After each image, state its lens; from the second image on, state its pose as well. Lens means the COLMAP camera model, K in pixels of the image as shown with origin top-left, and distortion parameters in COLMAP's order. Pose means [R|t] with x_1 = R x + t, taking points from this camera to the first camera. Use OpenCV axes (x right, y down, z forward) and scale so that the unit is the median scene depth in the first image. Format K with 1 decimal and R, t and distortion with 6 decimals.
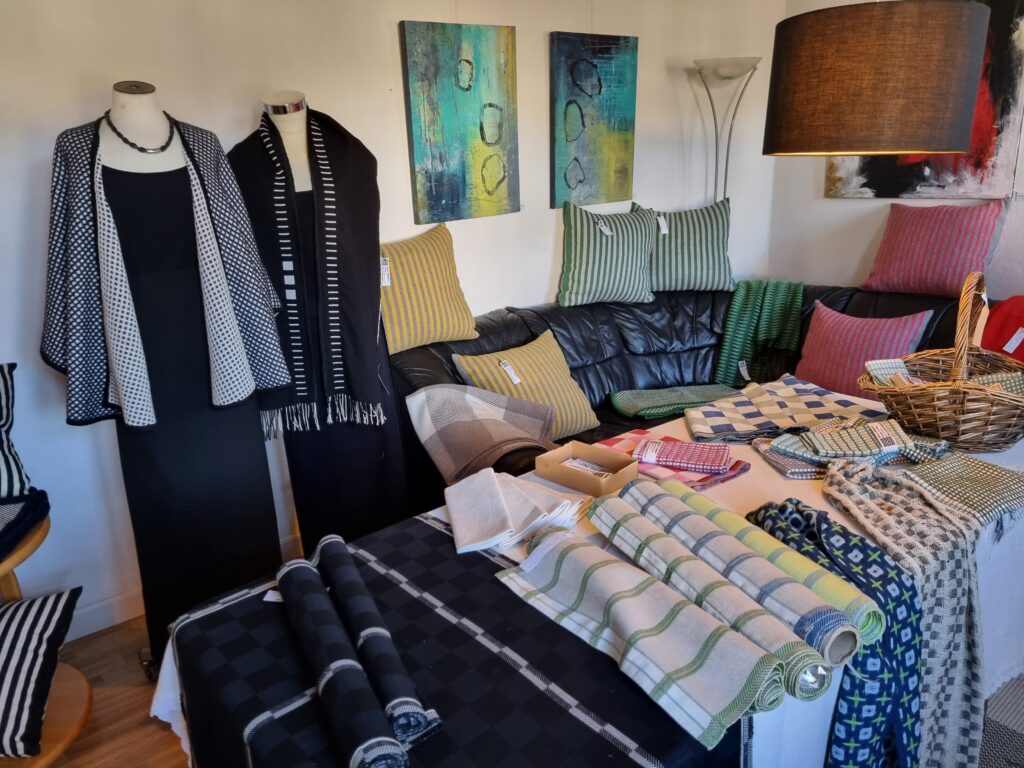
lens RADIAL K [[770.8, 0, 506.8], [0, 770.8, 386.5], [0, 0, 1]] dist [0.049221, -0.034527]
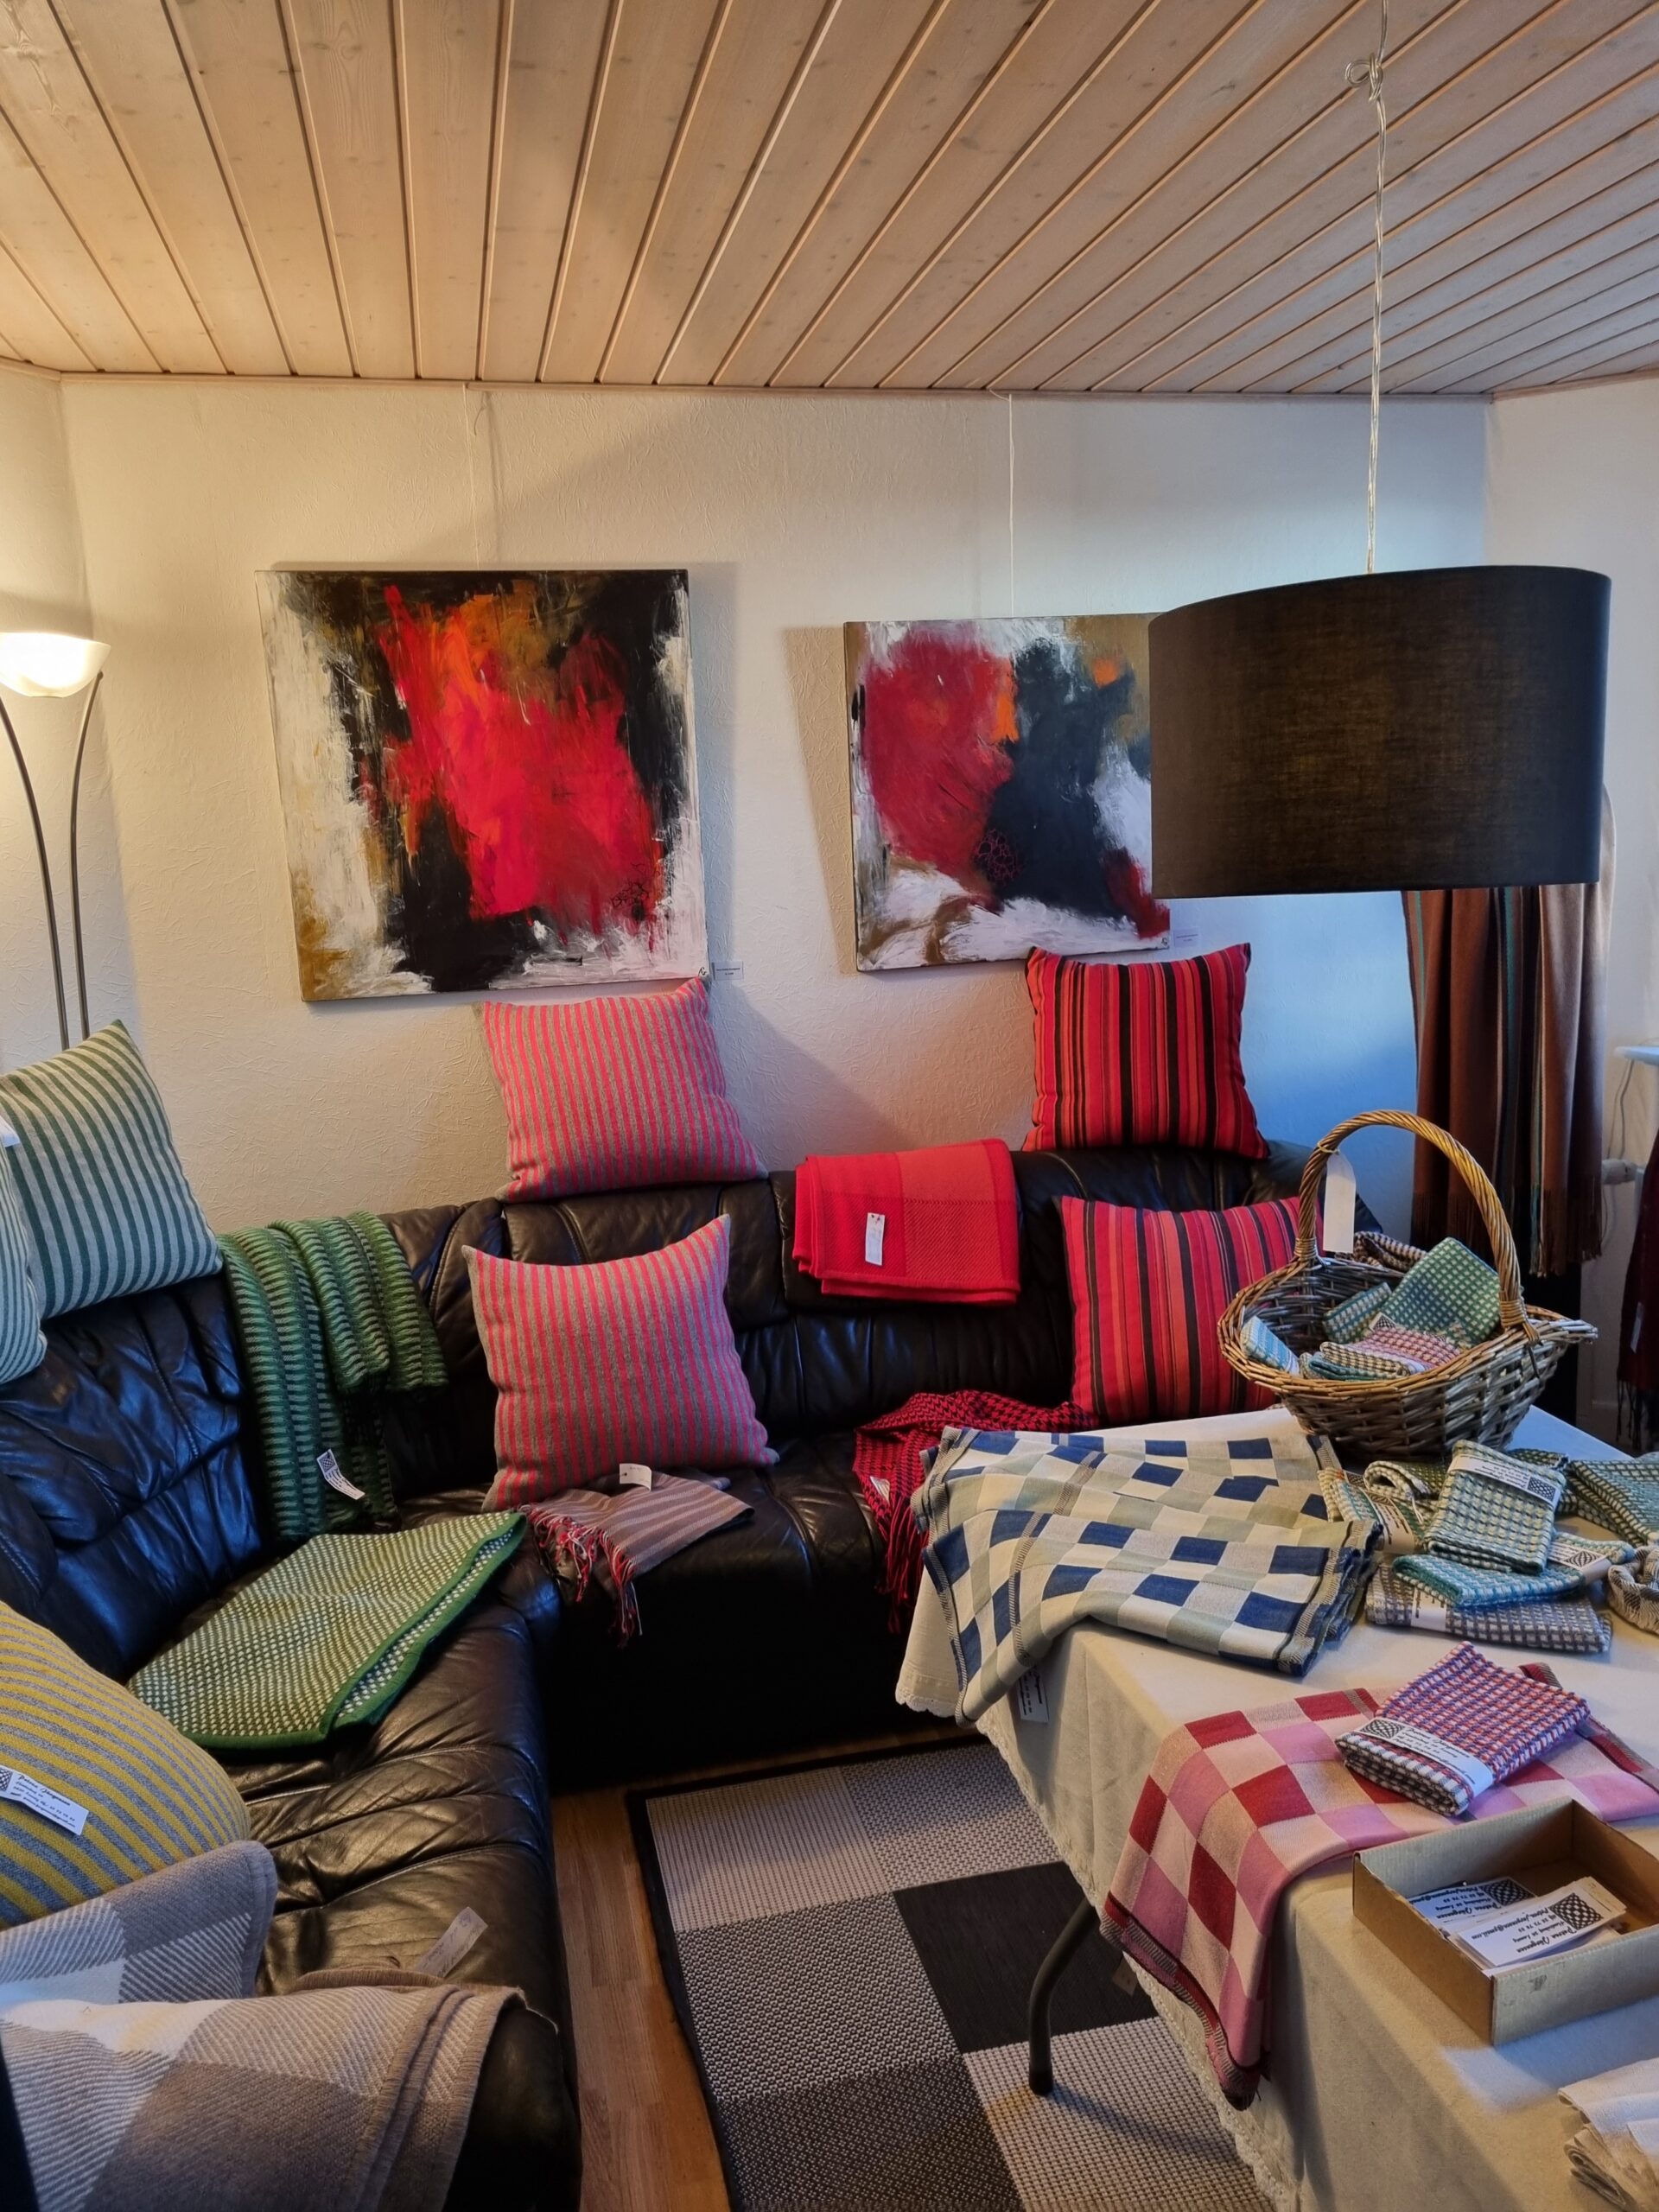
lens RADIAL K [[1665.1, 0, 826.9], [0, 1665.1, 1114.5], [0, 0, 1]] dist [0.049221, -0.034527]
pose [[0.438321, -0.136847, 0.888340, -0.288243], [0.275066, 0.961346, 0.012372, -0.142863], [-0.855695, 0.238929, 0.459020, 0.449262]]
